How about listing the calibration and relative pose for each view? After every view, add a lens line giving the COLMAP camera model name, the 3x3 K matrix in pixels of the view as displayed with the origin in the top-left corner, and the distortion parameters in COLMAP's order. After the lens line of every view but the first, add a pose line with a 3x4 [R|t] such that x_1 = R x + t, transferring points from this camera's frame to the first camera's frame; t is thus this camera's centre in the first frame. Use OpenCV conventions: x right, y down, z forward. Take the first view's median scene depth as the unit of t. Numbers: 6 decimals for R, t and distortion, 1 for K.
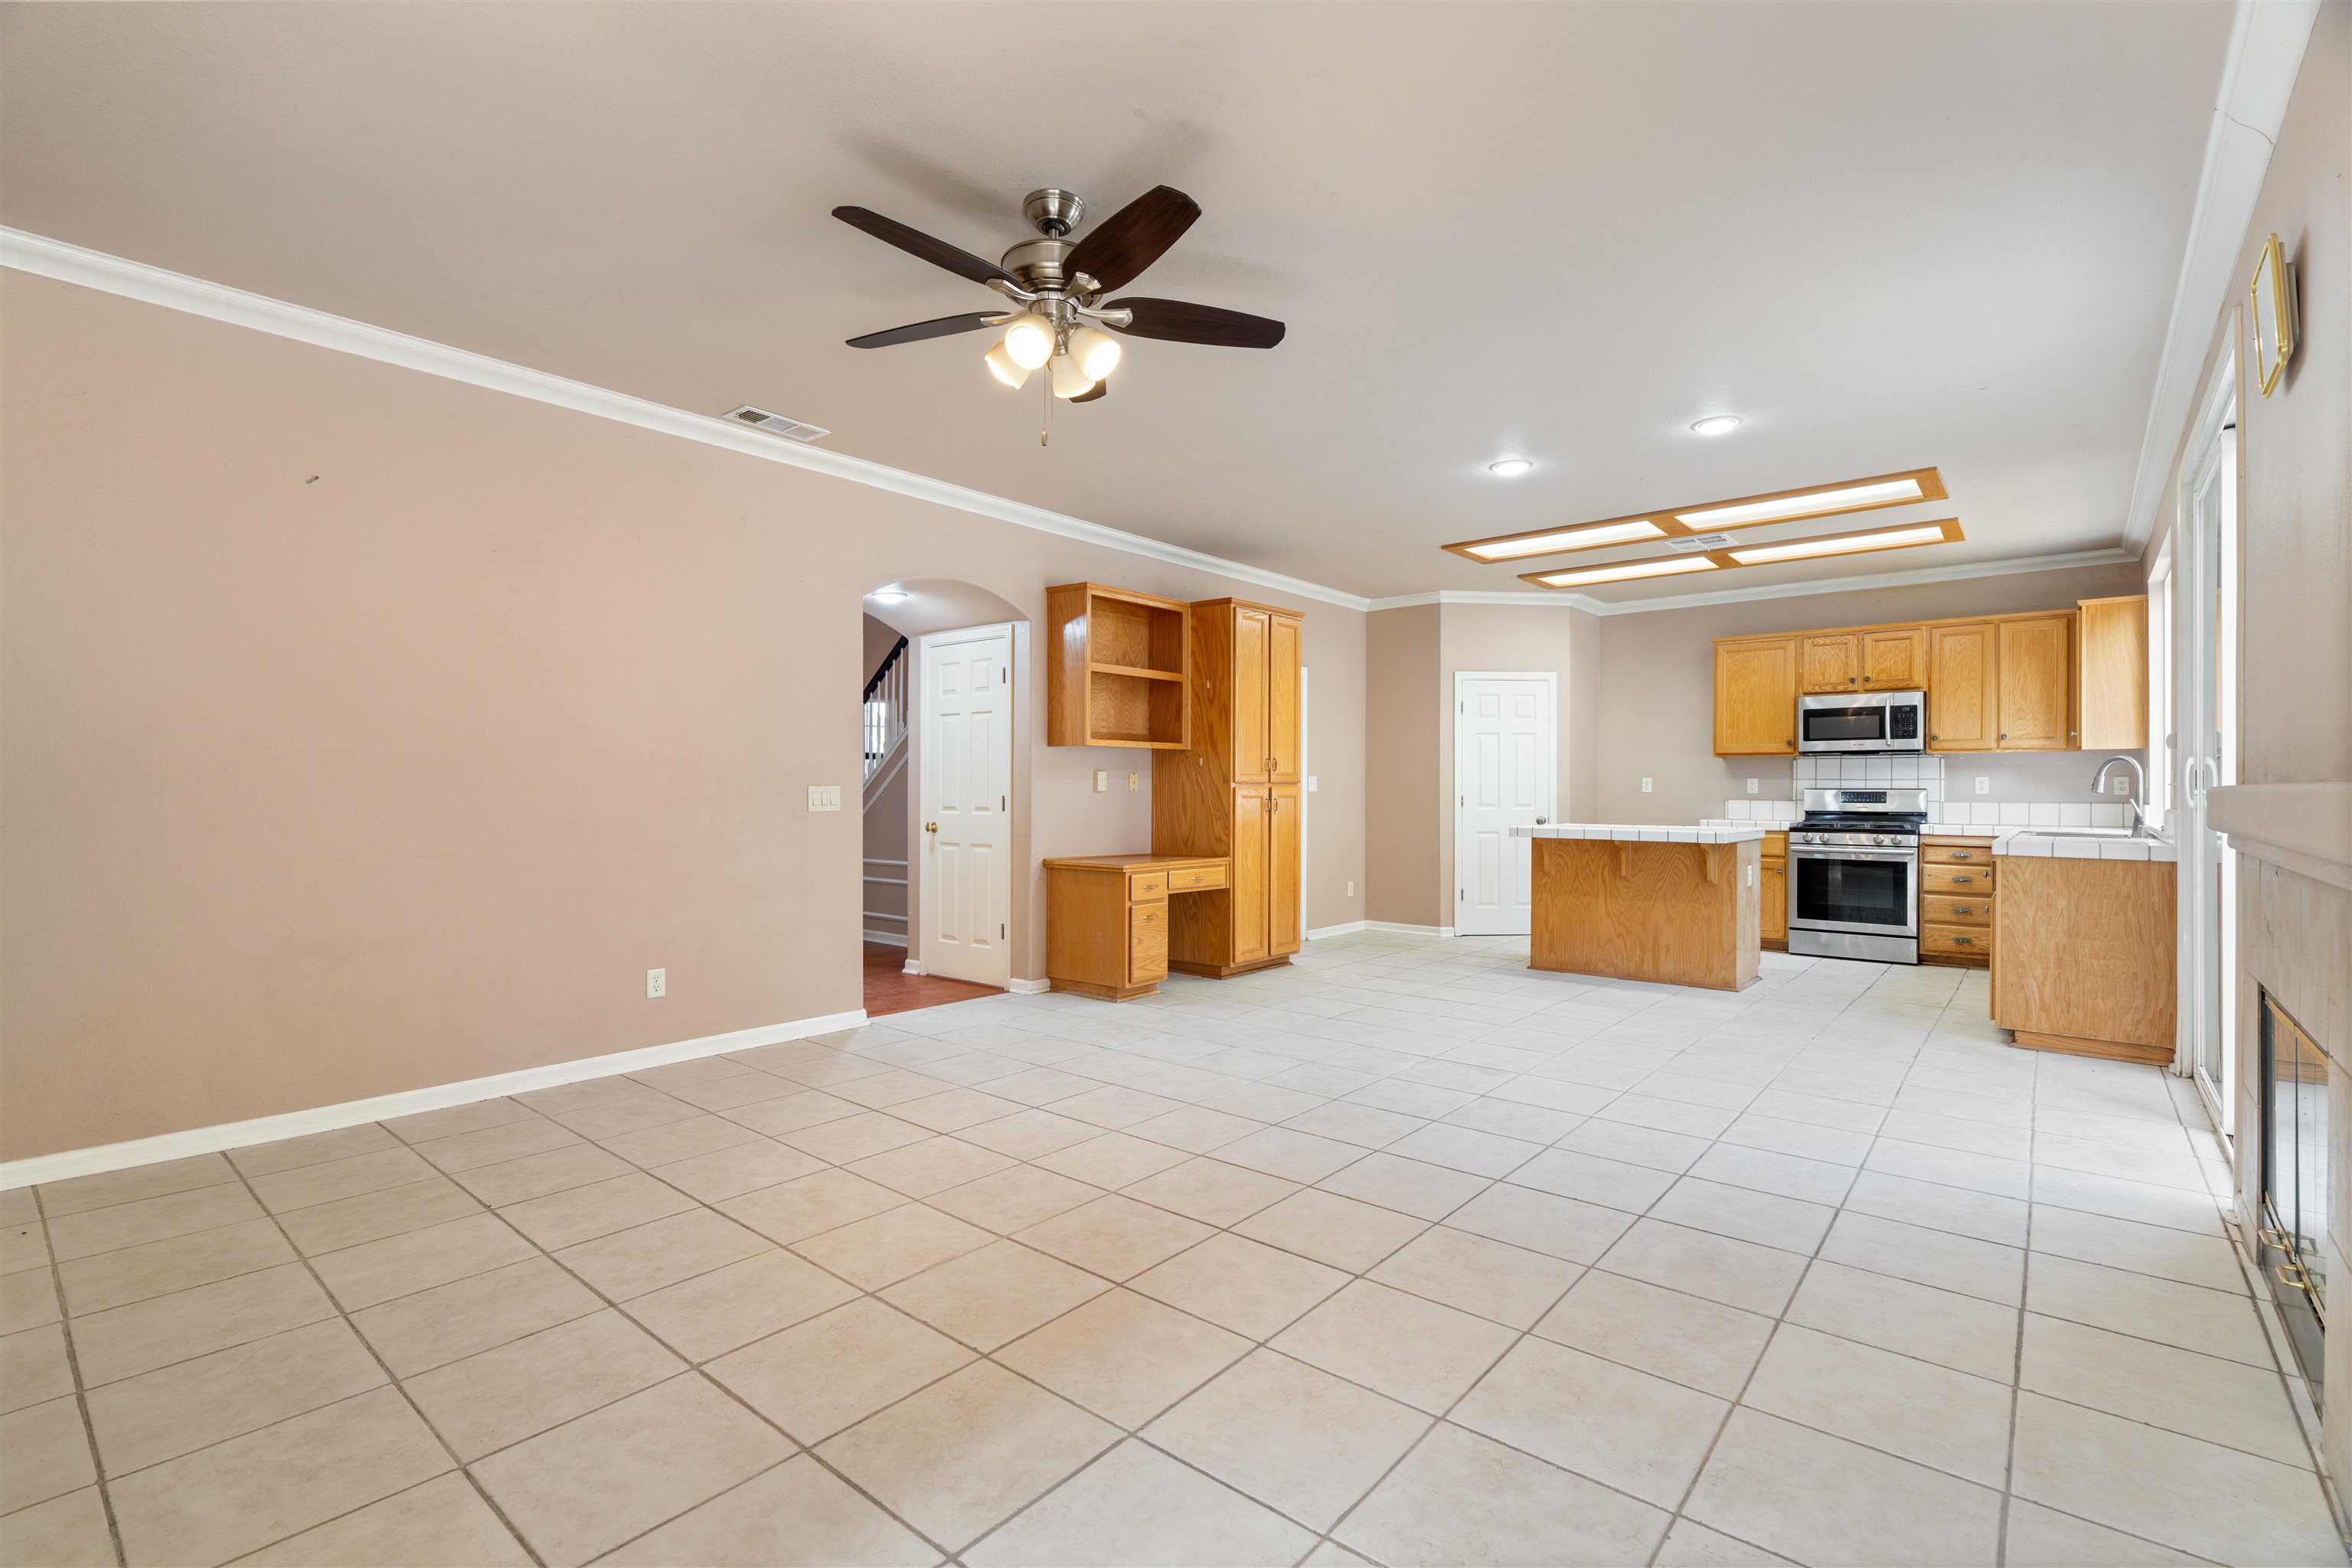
lens RADIAL K [[1061.7, 0, 1171.0], [0, 1061.7, 794.4], [0, 0, 1]] dist [-0.005253, 0.000743]
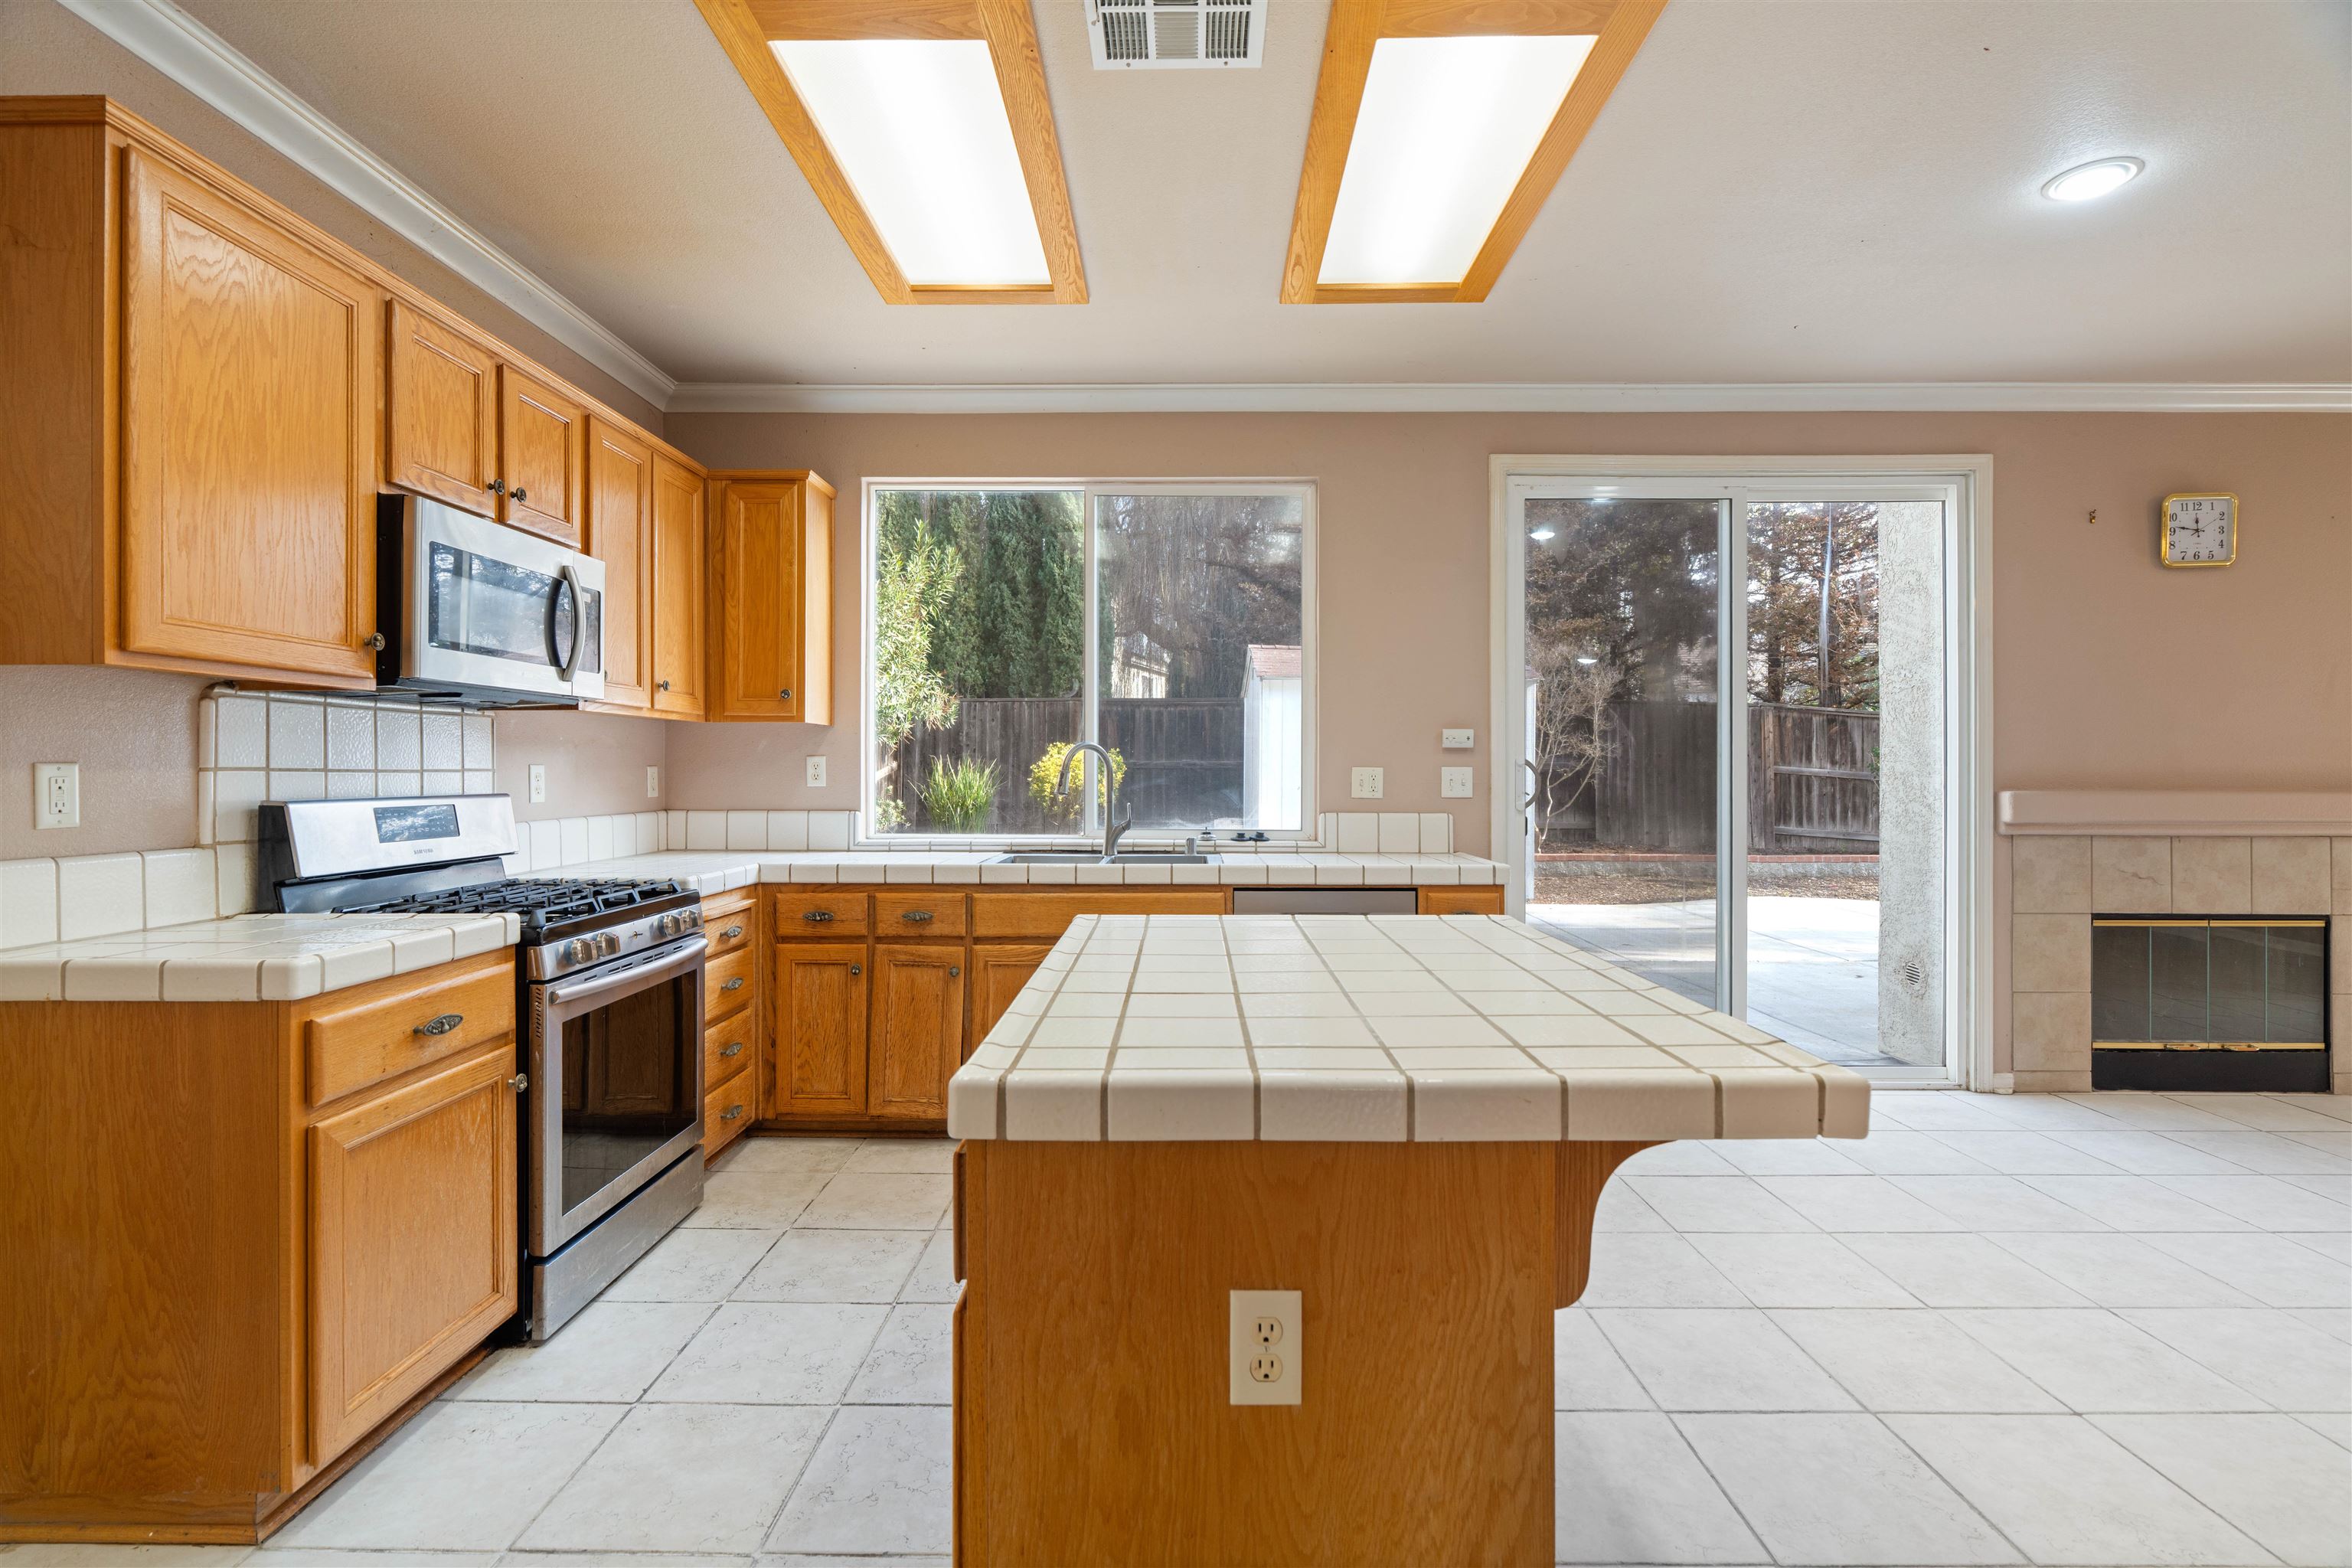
lens RADIAL K [[1067.5, 0, 1177.2], [0, 1067.5, 769.6], [0, 0, 1]] dist [-0.004717, 0.000406]
pose [[-0.639090, -0.004523, 0.769118, 0.239674], [-0.000775, 0.999986, 0.005236, -0.017475], [-0.769131, 0.002750, -0.639085, 1.091743]]
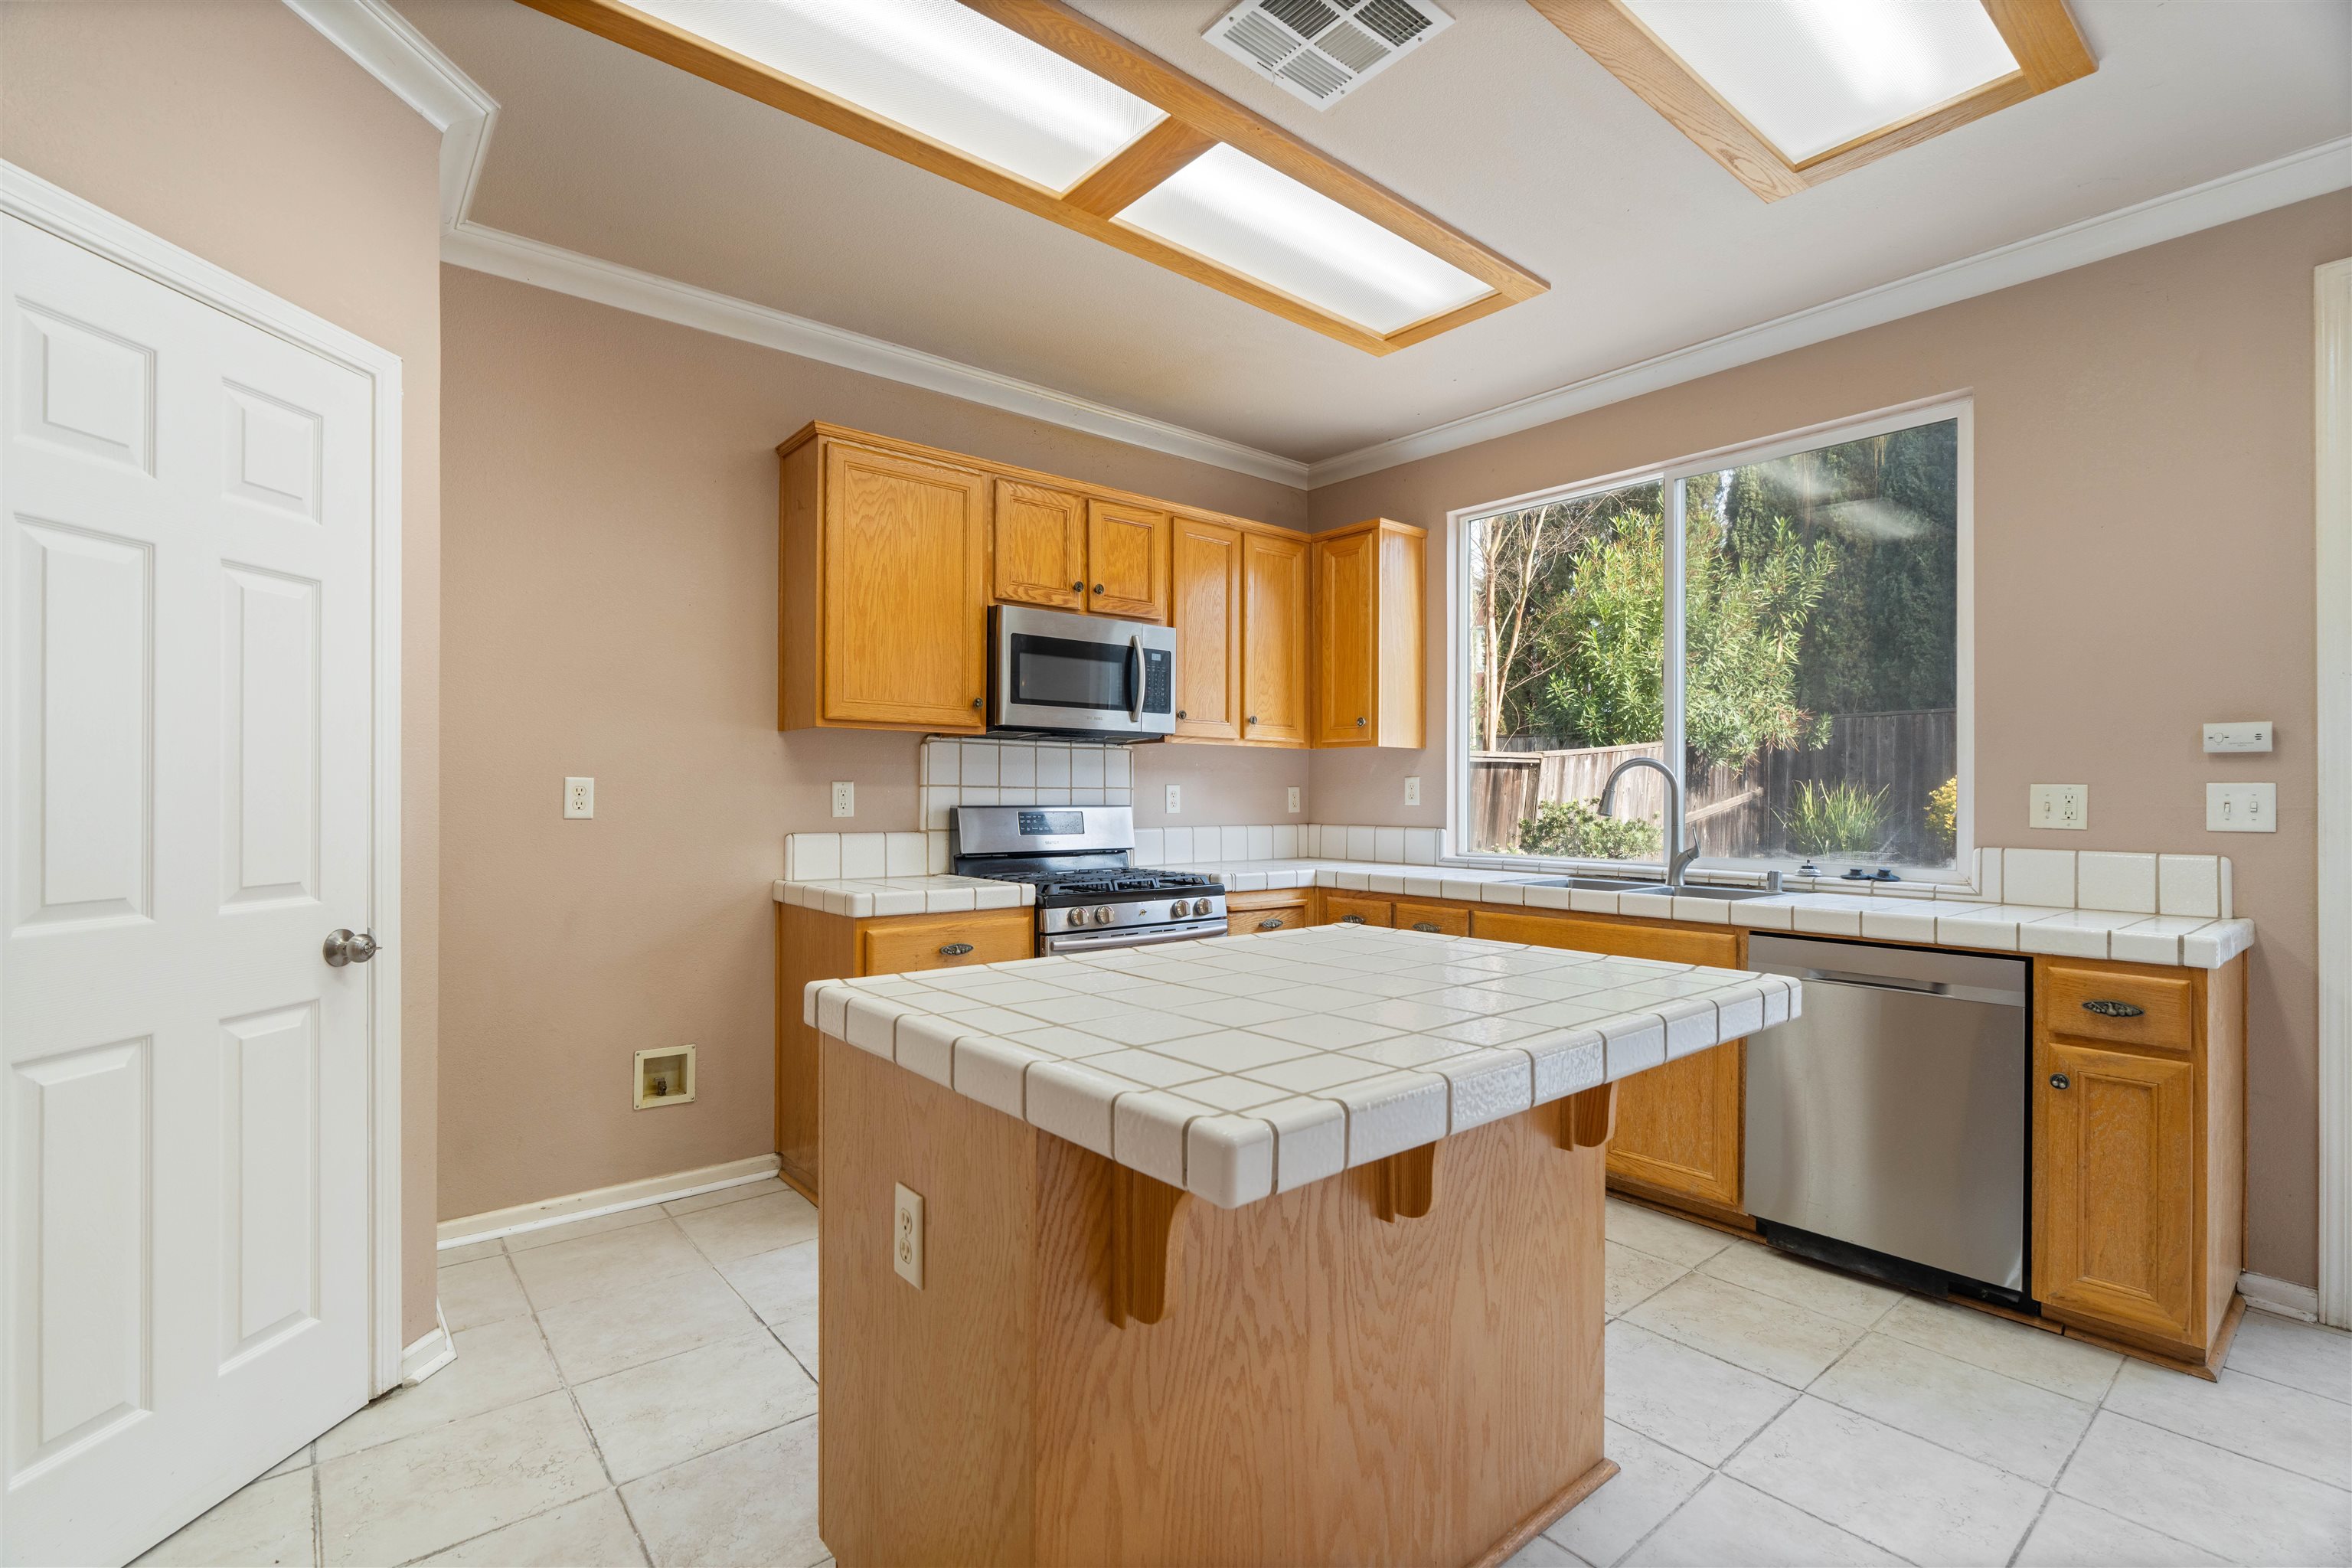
lens RADIAL K [[1061.7, 0, 1171.0], [0, 1061.7, 794.4], [0, 0, 1]] dist [-0.005253, 0.000743]
pose [[0.173485, -0.001146, 0.984836, 0.170318], [-0.000328, 0.999999, 0.001221, -0.012250], [-0.984837, -0.000535, 0.173484, 0.904626]]
